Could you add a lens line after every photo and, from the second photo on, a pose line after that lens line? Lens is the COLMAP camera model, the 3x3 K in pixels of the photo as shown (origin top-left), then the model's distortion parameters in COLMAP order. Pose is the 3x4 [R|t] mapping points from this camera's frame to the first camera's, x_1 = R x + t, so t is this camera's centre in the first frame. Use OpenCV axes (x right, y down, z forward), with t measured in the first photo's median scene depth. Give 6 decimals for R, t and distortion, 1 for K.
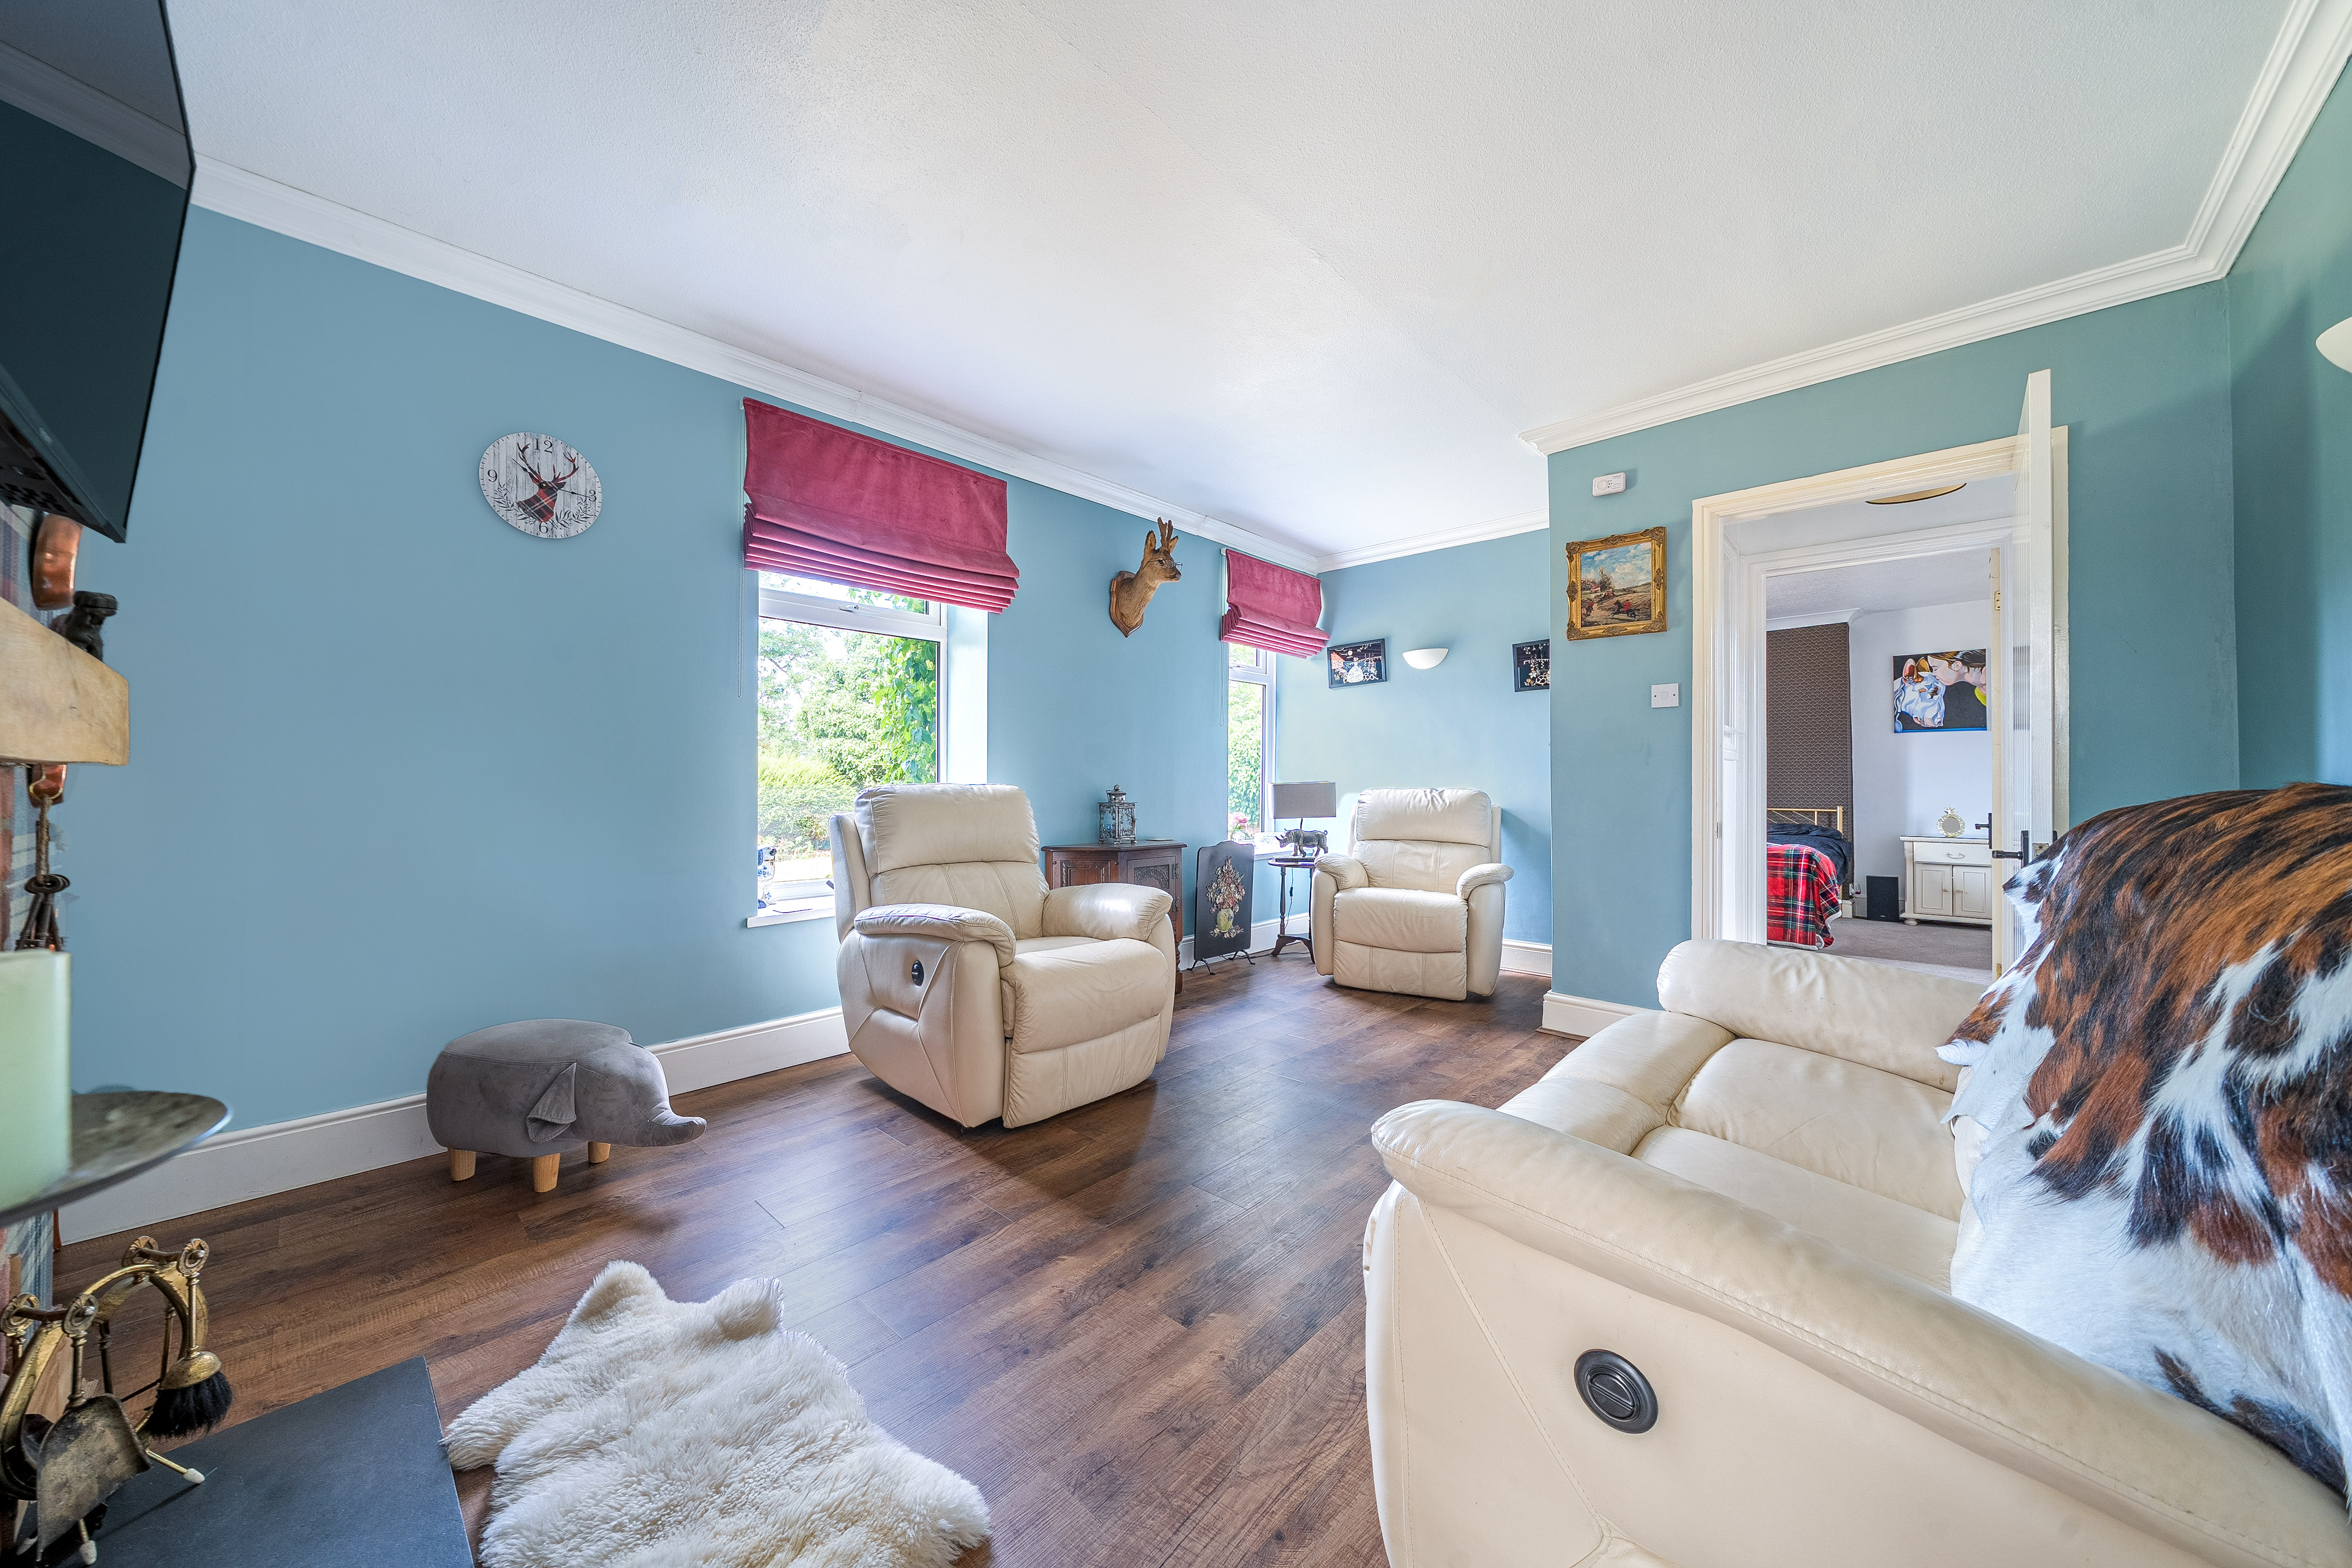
lens RADIAL K [[805.2, 0, 1137.7], [0, 805.2, 780.3], [0, 0, 1]] dist [-0.007630, 0.000181]
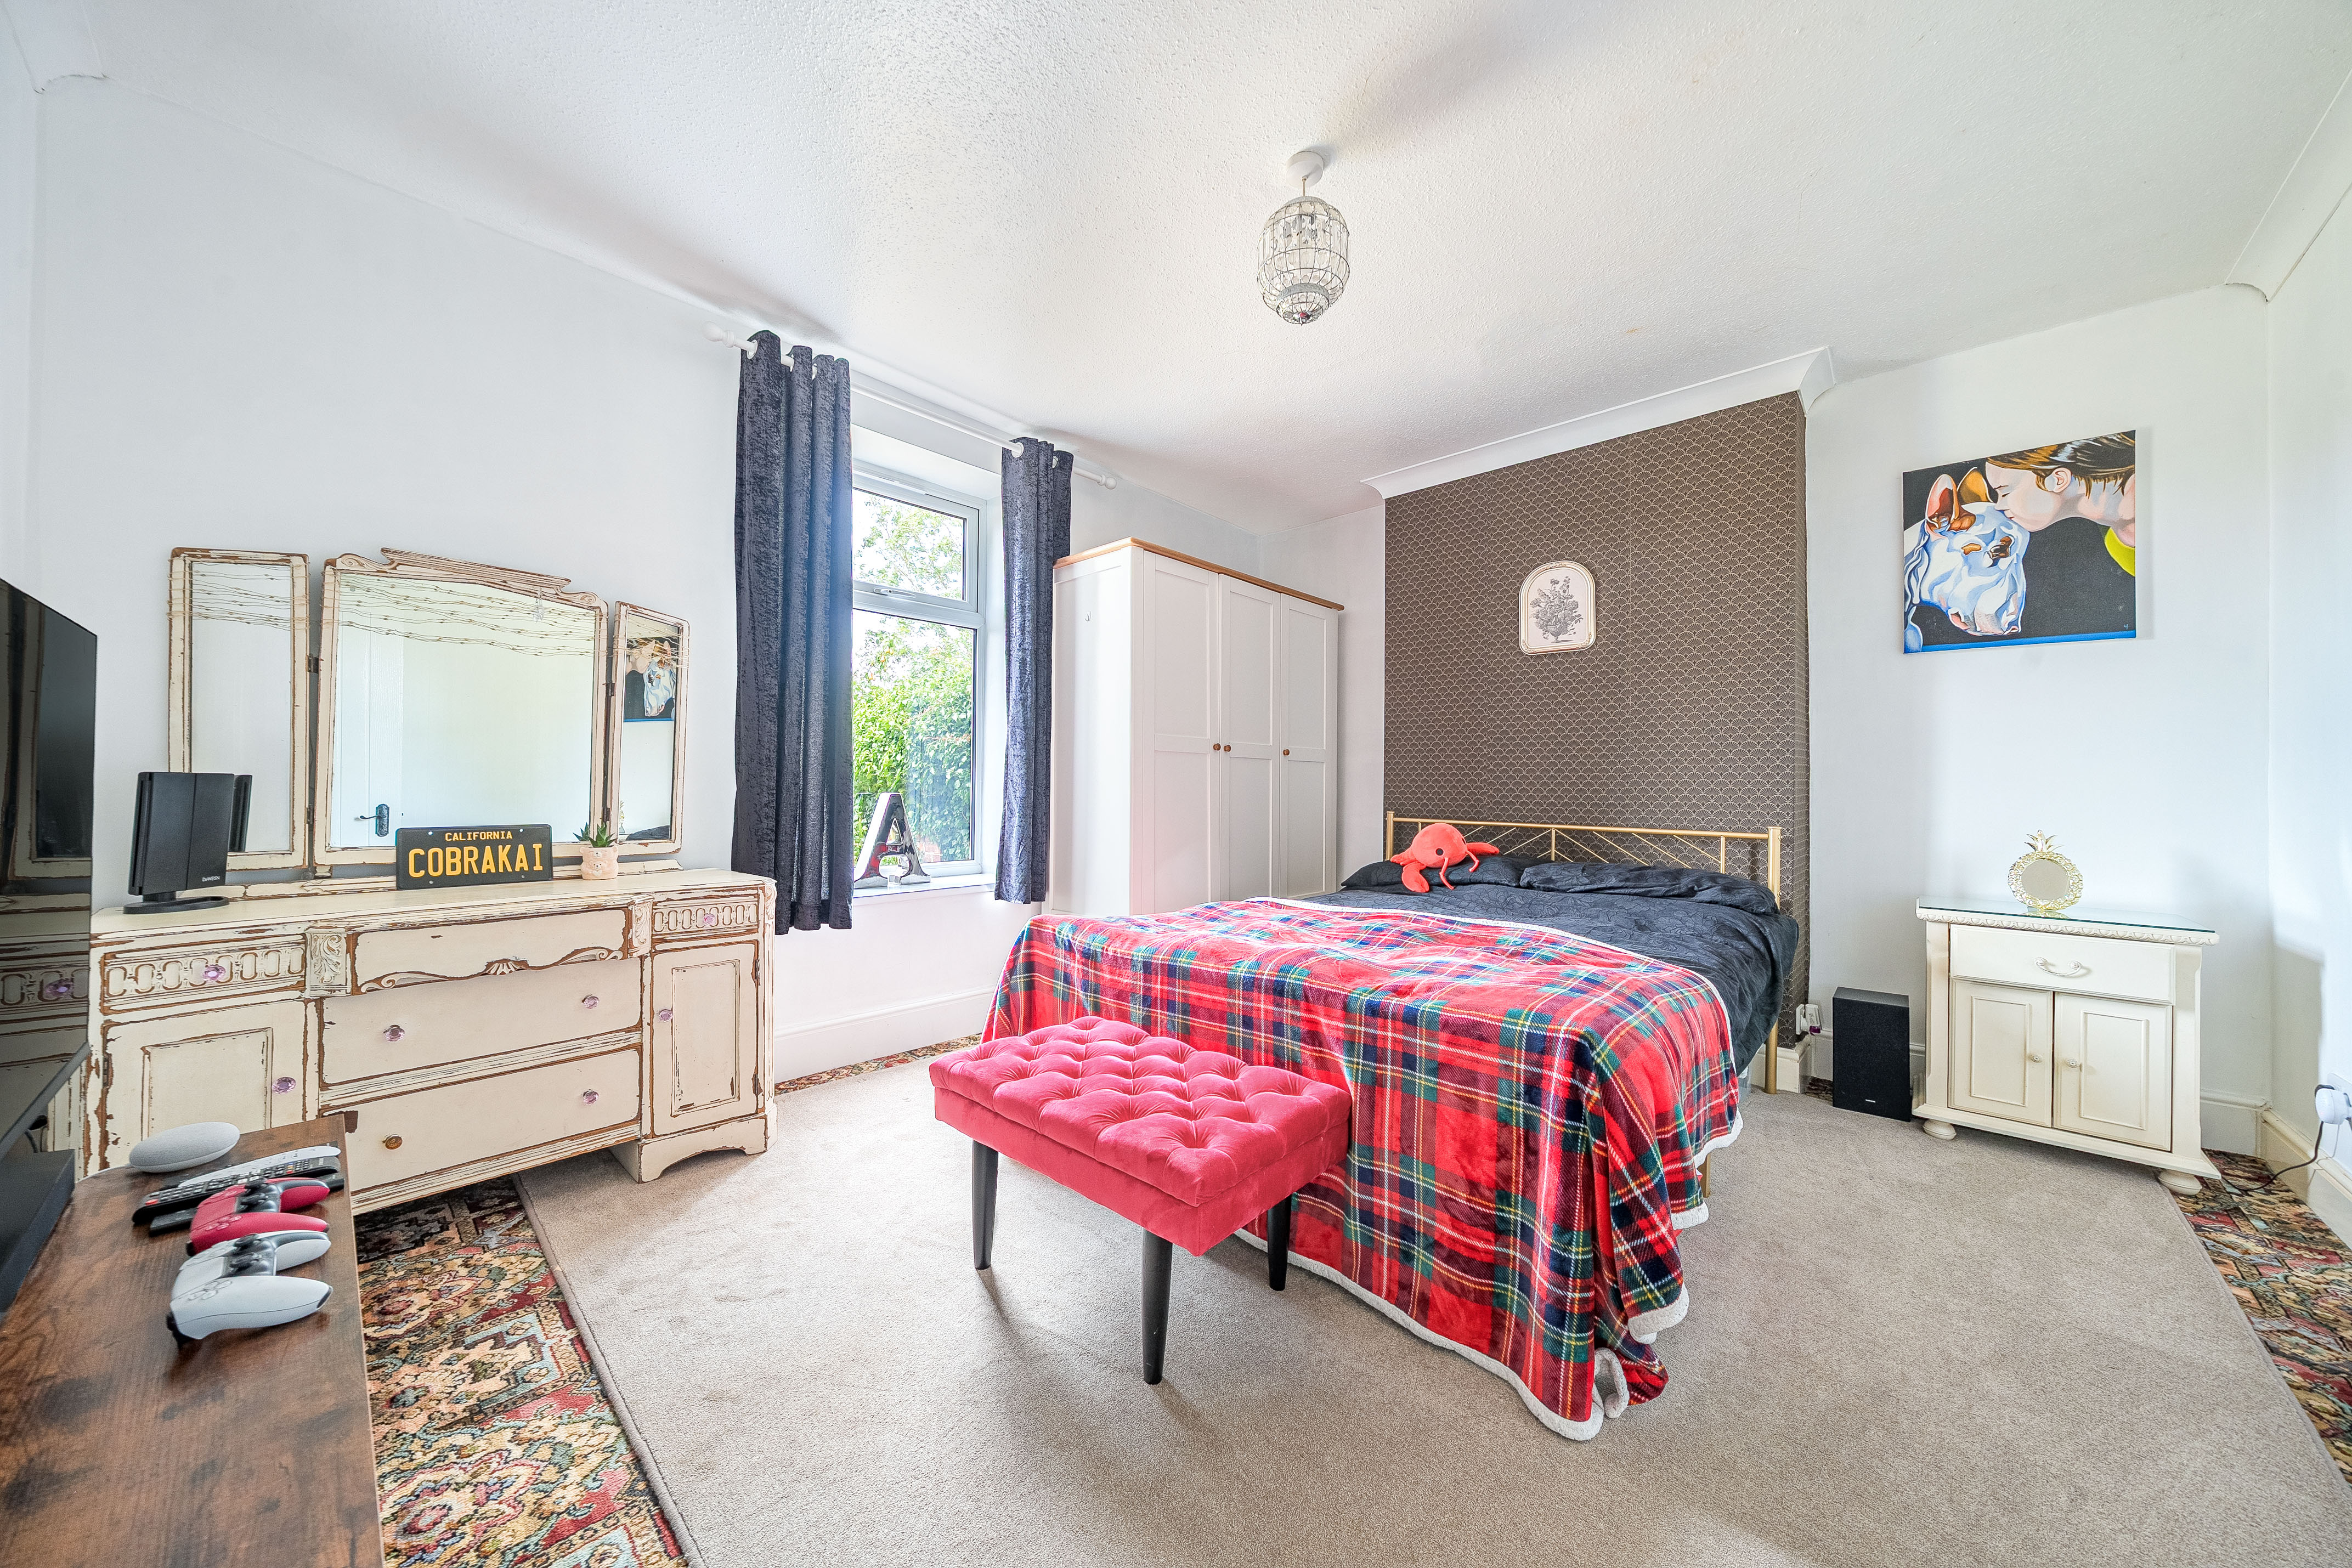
lens RADIAL K [[805.2, 0, 1177.6], [0, 805.2, 783.1], [0, 0, 1]] dist [-0.007630, 0.000181]
pose [[0.999578, 0.005833, 0.028440, 0.583753], [-0.006107, 0.999935, 0.009577, 0.007712], [-0.028382, -0.009747, 0.999550, 0.622803]]
